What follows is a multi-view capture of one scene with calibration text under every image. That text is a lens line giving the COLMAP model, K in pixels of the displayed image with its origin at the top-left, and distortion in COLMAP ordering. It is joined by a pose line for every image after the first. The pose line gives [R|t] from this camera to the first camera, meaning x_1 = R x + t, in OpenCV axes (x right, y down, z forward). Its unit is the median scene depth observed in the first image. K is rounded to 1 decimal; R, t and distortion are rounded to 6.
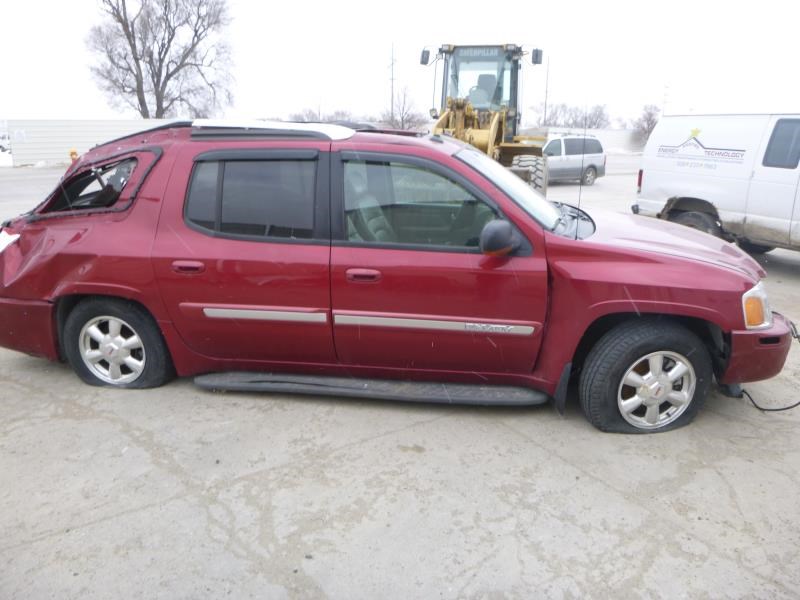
lens RADIAL K [[574.9, 0, 373.6], [0, 574.9, 299.4], [0, 0, 1]] dist [-0.050702, 0.003019]
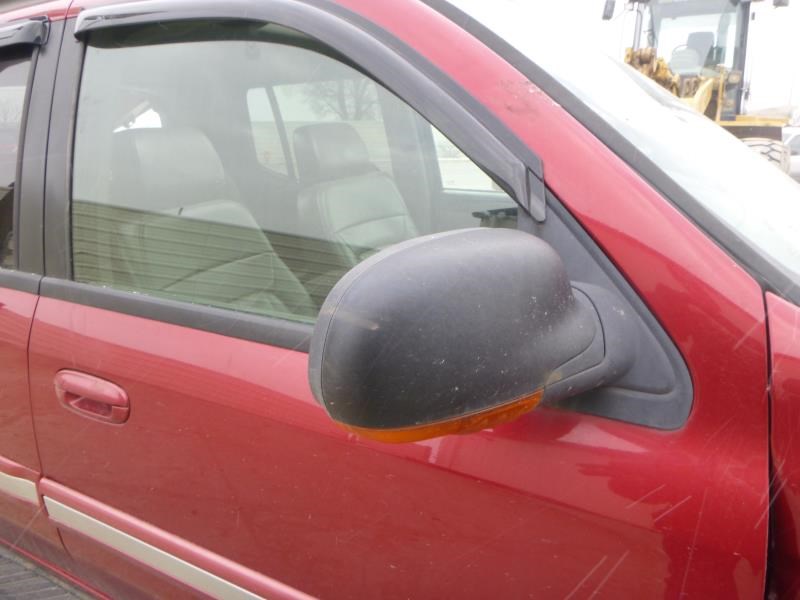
lens RADIAL K [[574.9, 0, 373.6], [0, 574.9, 299.4], [0, 0, 1]] dist [-0.050702, 0.003019]
pose [[0.944448, 0.077131, -0.319481, 0.065671], [-0.079247, 0.996834, 0.006391, -0.032120], [0.318963, 0.019282, 0.947571, 0.223695]]
